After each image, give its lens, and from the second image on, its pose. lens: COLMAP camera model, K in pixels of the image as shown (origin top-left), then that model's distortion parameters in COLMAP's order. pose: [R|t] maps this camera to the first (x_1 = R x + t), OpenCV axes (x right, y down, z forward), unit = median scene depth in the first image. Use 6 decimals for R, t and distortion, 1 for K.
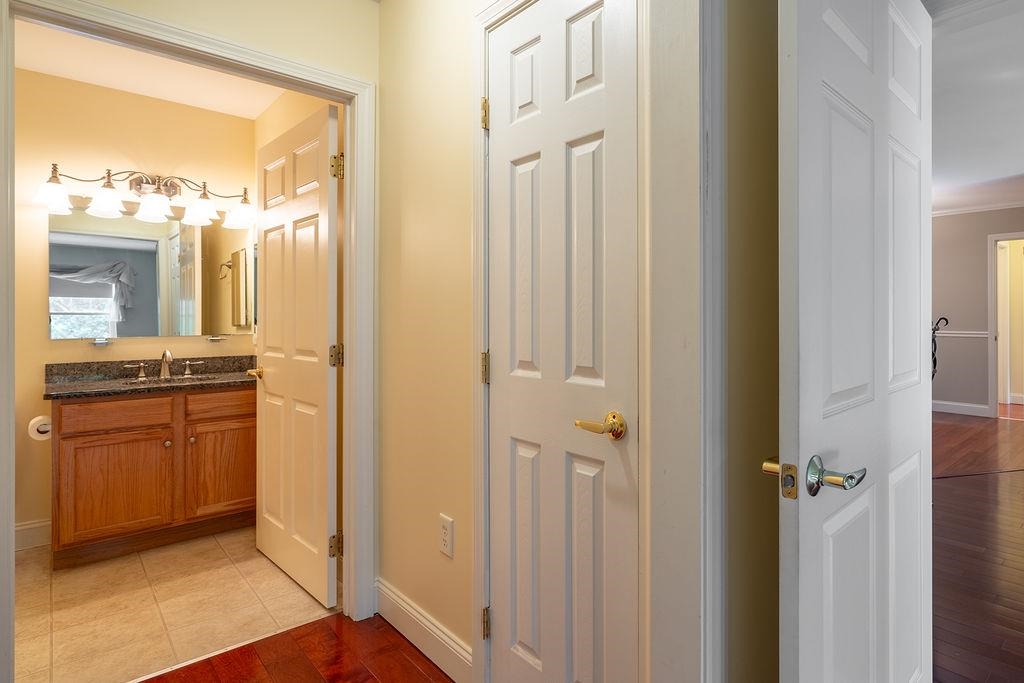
lens RADIAL K [[563.0, 0, 612.3], [0, 563.0, 315.9], [0, 0, 1]] dist [-0.000168, -0.000588]
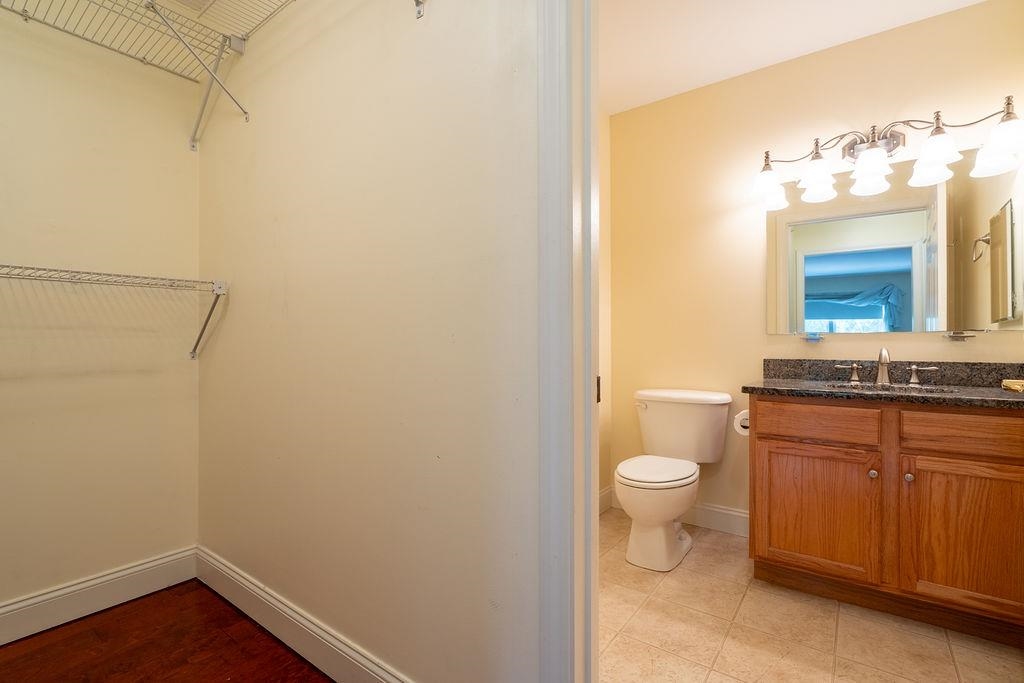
lens RADIAL K [[466.4, 0, 515.7], [0, 466.4, 342.1], [0, 0, 1]] dist [-0.001514, 0.000228]
pose [[0.150717, -0.002782, -0.988573, -0.266584], [-0.000025, 0.999996, -0.002818, 0.060020], [0.988577, 0.000449, 0.150716, 0.454619]]
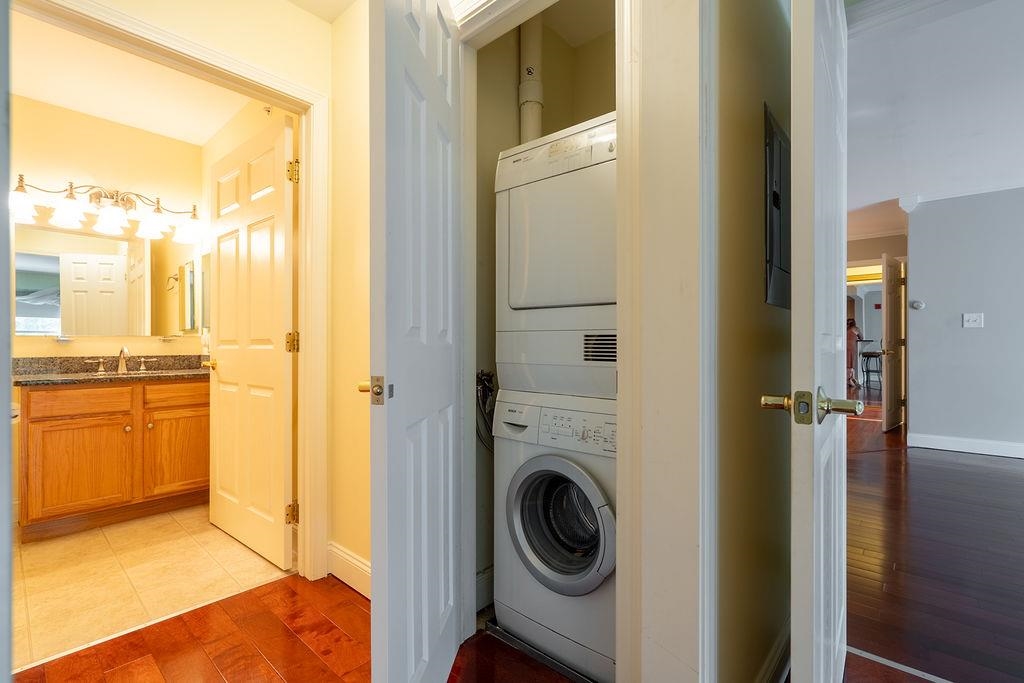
lens RADIAL K [[466.4, 0, 503.7], [0, 466.4, 343.5], [0, 0, 1]] dist [-0.001514, 0.000228]
pose [[0.999076, 0.000890, 0.042960, -0.090780], [-0.000952, 0.999999, 0.001444, 0.057210], [-0.042958, -0.001483, 0.999076, 0.052859]]
